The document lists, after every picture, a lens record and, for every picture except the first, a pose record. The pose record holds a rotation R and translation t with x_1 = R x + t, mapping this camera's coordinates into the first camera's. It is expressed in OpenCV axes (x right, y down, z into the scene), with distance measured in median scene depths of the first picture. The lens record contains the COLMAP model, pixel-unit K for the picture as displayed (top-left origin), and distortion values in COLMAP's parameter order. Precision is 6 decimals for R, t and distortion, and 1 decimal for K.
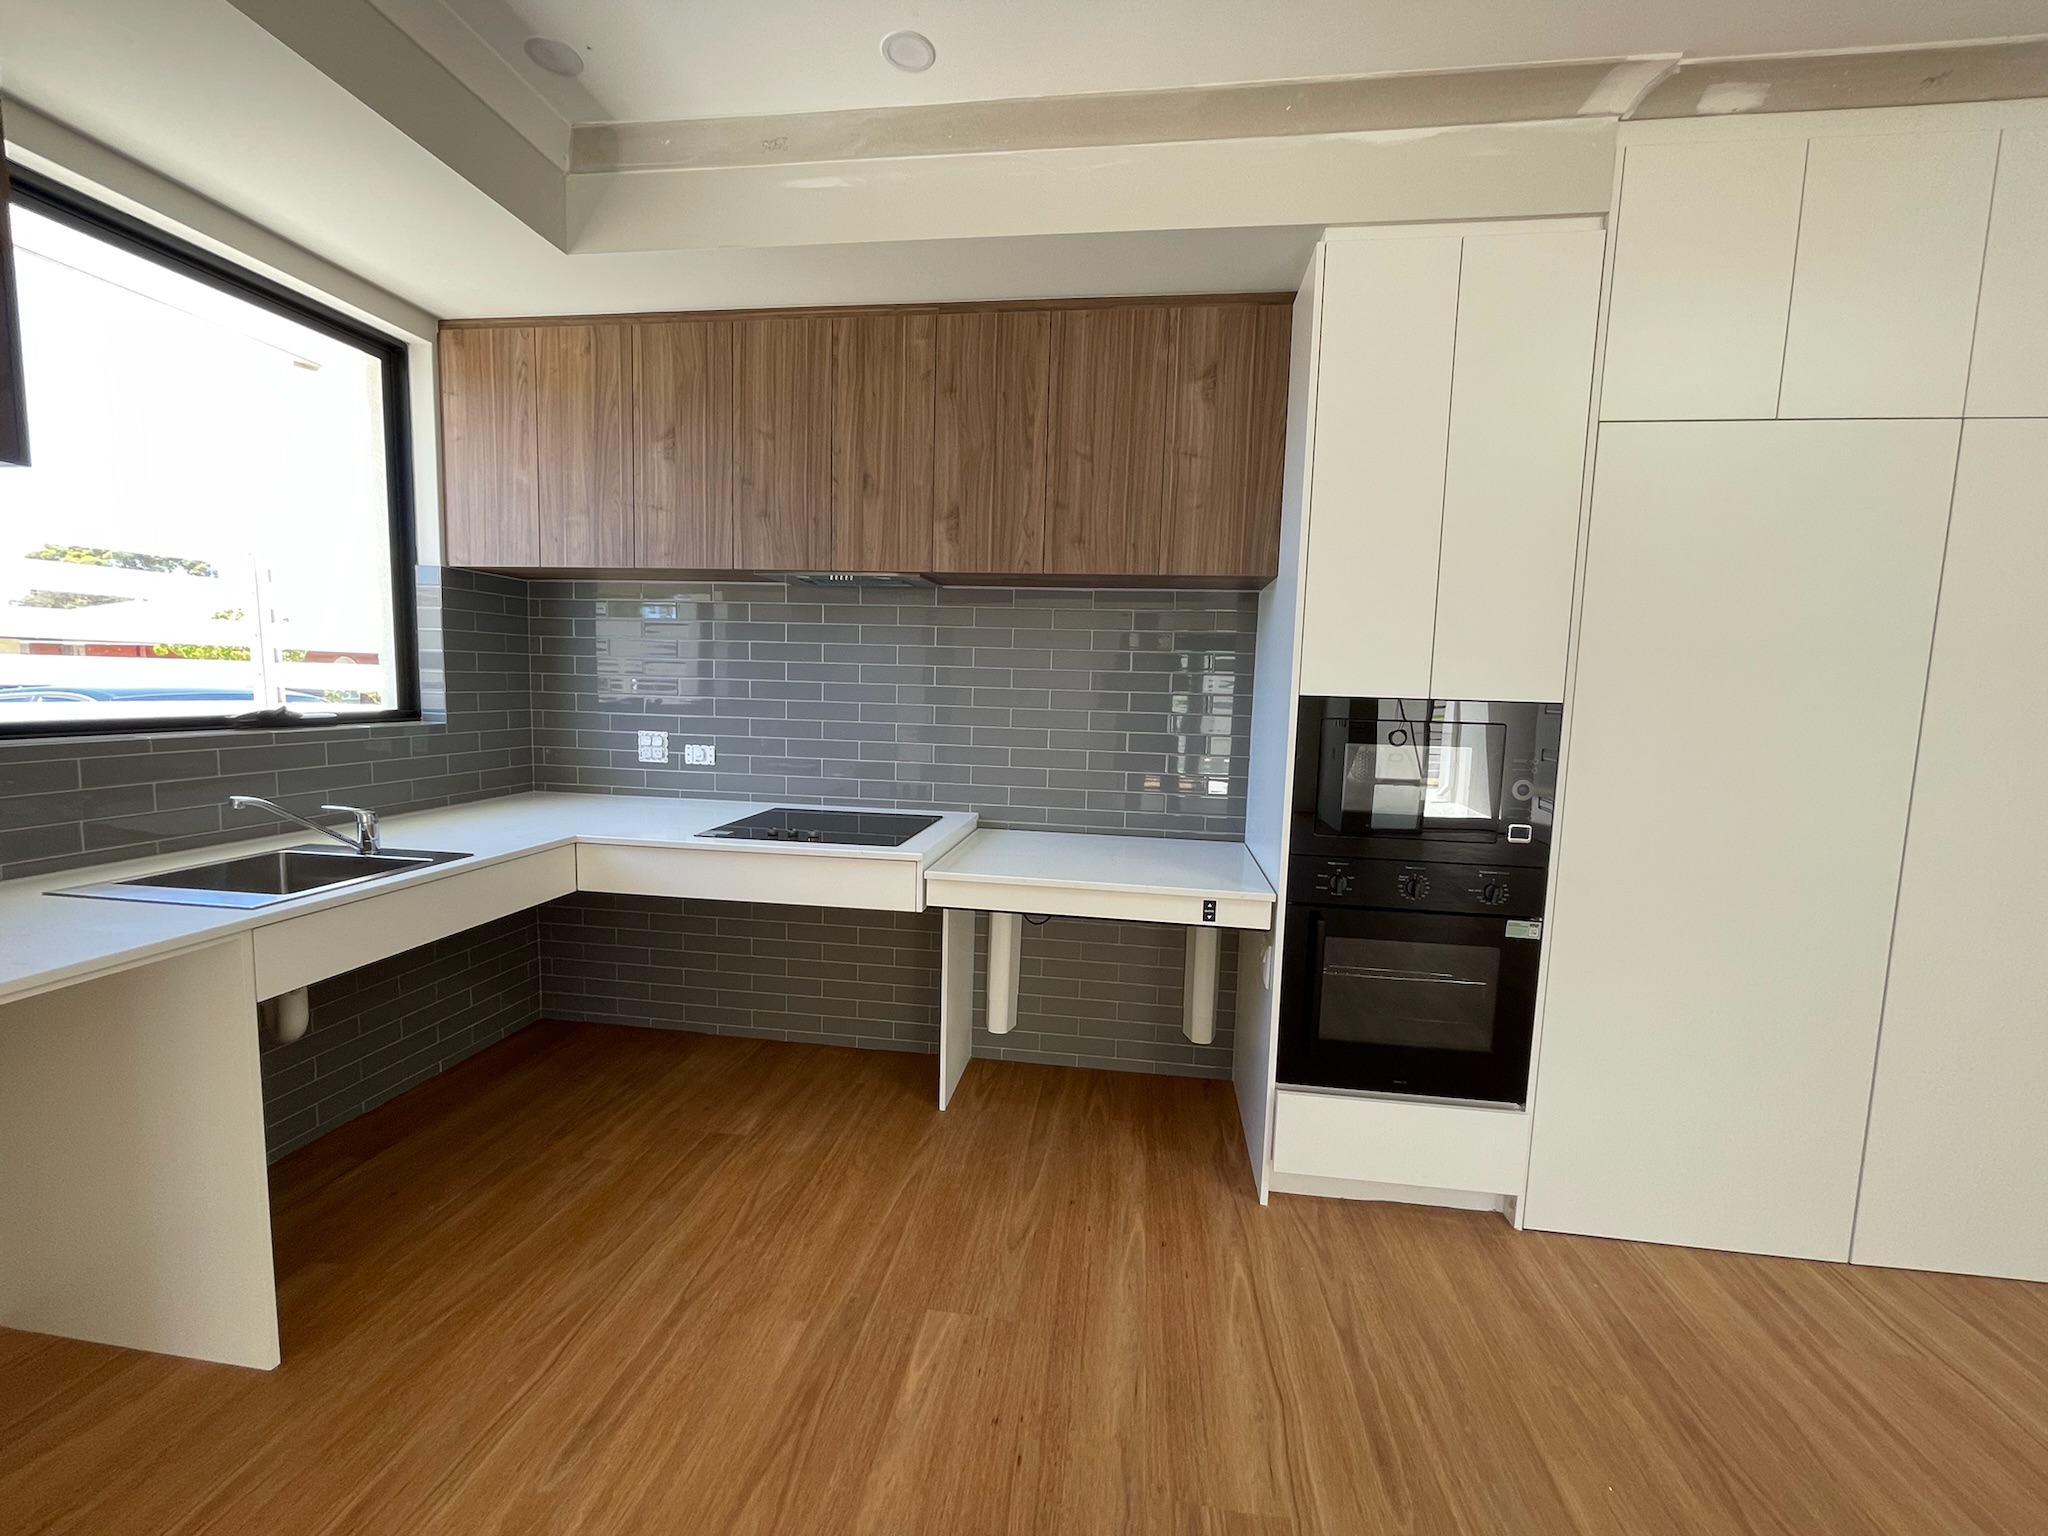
lens RADIAL K [[829.2, 0, 1024.0], [0, 829.2, 768.0], [0, 0, 1]] dist [-0.000204, 0.000022]
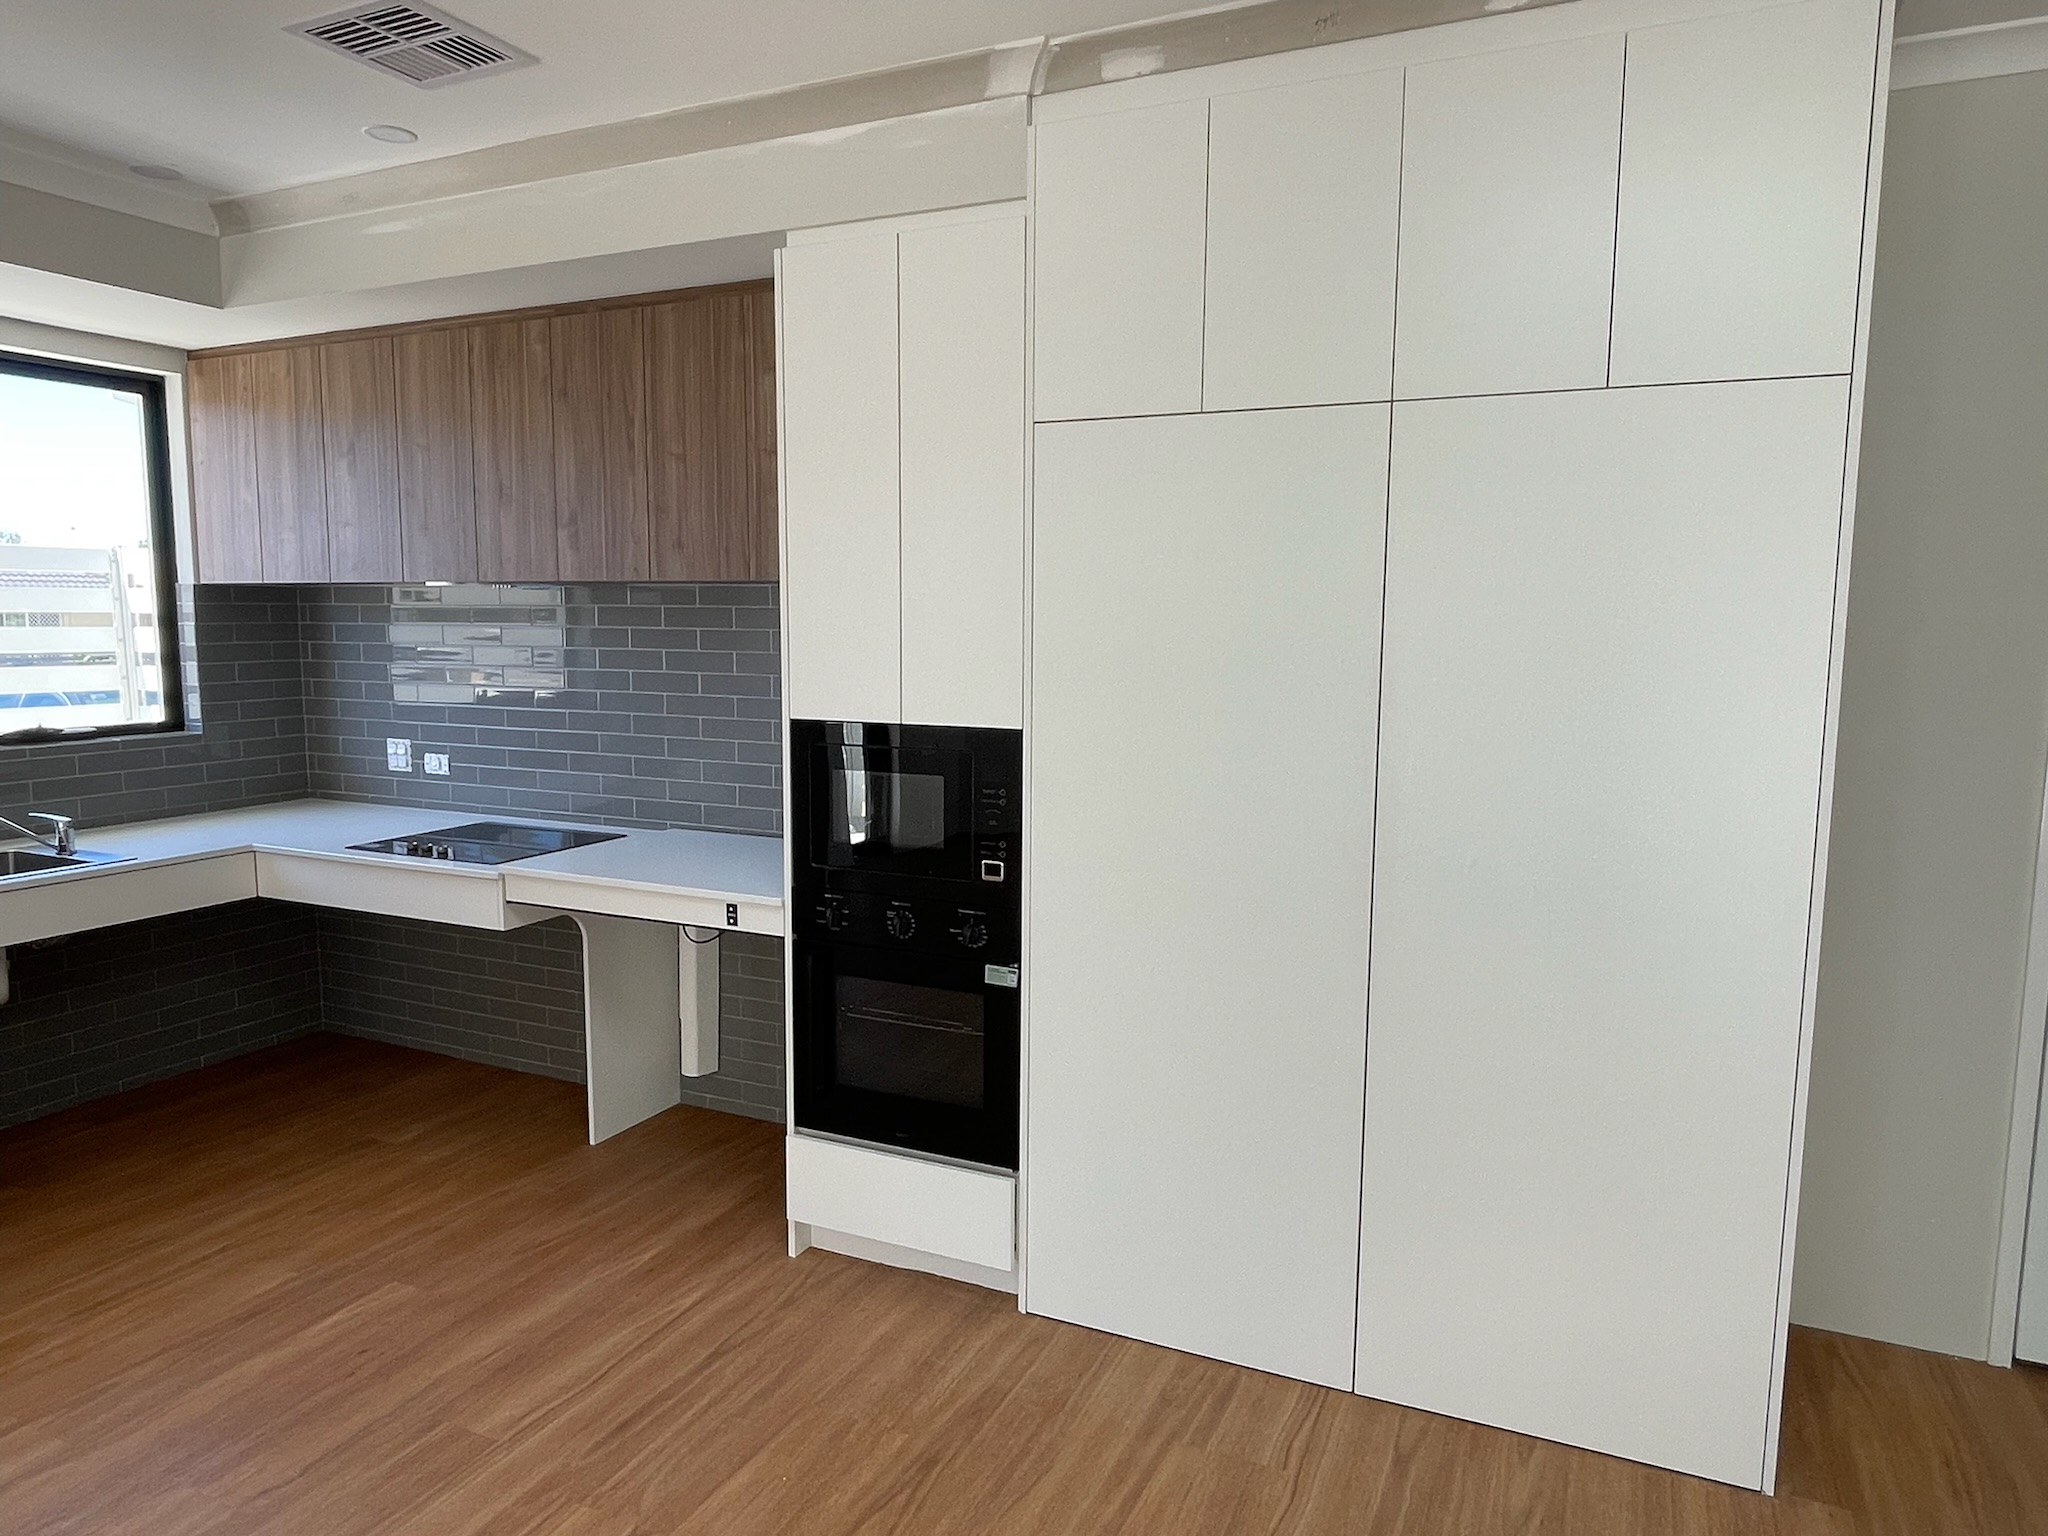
lens RADIAL K [[1322.5, 0, 1024.0], [0, 1322.5, 768.0], [0, 0, 1]] dist [0.002985, -0.004108]
pose [[0.953604, 0.010582, -0.300879, 0.916587], [-0.007629, 0.999911, 0.010990, -0.042455], [0.300969, -0.008185, 0.953599, -0.321880]]
